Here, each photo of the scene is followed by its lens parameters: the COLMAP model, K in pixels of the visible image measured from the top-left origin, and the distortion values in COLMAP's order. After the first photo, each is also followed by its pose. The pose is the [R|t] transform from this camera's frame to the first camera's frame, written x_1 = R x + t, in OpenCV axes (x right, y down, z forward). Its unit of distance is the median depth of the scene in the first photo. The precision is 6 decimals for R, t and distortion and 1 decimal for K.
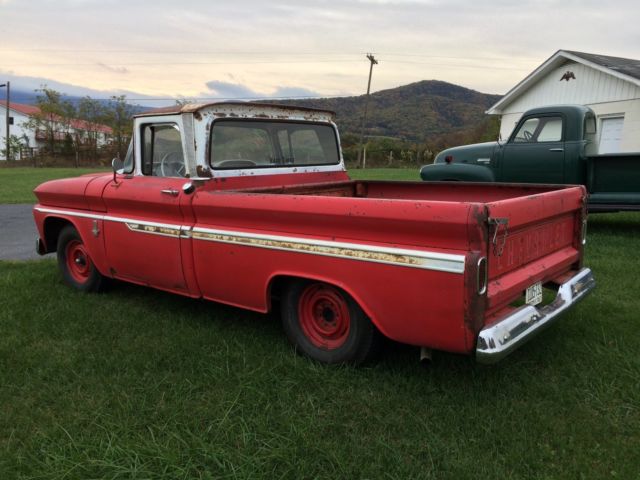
lens RADIAL K [[544.1, 0, 318.6], [0, 544.1, 237.0], [0, 0, 1]] dist [0.085556, -0.112947]
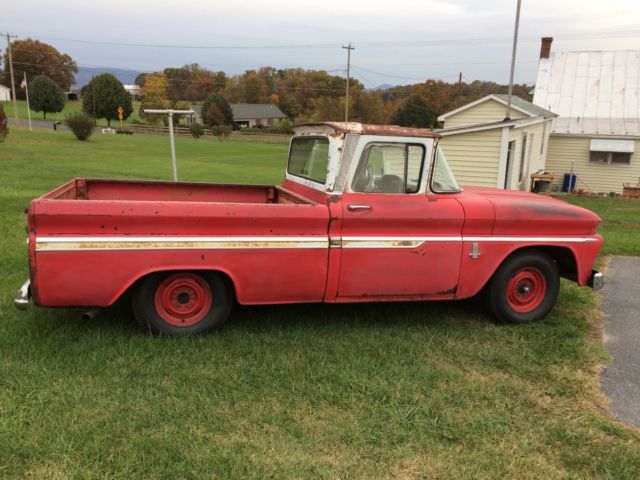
lens RADIAL K [[544.1, 0, 318.6], [0, 544.1, 237.0], [0, 0, 1]] dist [0.085556, -0.112947]
pose [[-0.575355, 0.120653, -0.808956, 0.863756], [-0.167002, 0.950893, 0.260600, -0.320165], [0.800673, 0.285034, -0.526952, 1.699790]]
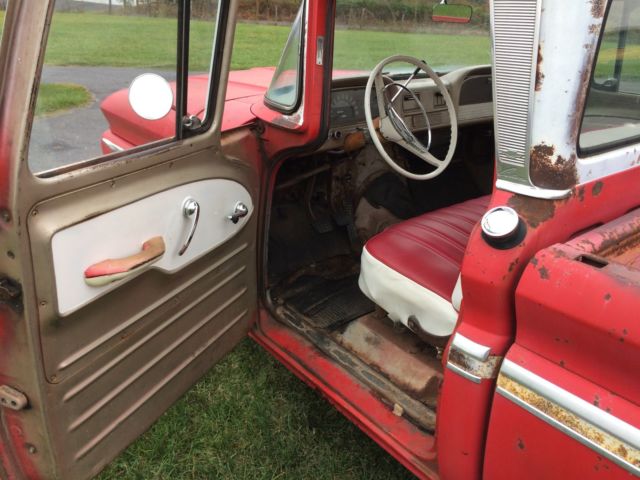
lens RADIAL K [[544.1, 0, 318.6], [0, 544.1, 237.0], [0, 0, 1]] dist [0.085556, -0.112947]
pose [[0.978964, 0.112525, -0.170200, -0.249265], [-0.068074, 0.966509, 0.247441, -0.132123], [0.192343, -0.230650, 0.953837, 0.615342]]
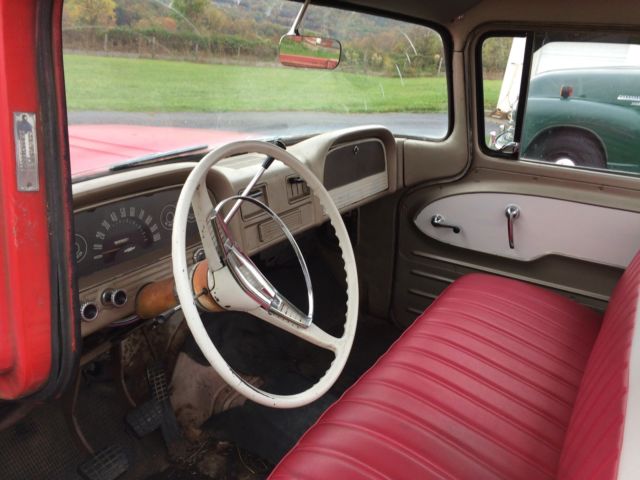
lens RADIAL K [[544.1, 0, 318.6], [0, 544.1, 237.0], [0, 0, 1]] dist [0.085556, -0.112947]
pose [[0.987238, 0.009859, 0.158946, -0.262599], [-0.039180, 0.982441, 0.182414, -0.149358], [-0.154357, -0.186313, 0.970289, 0.727756]]
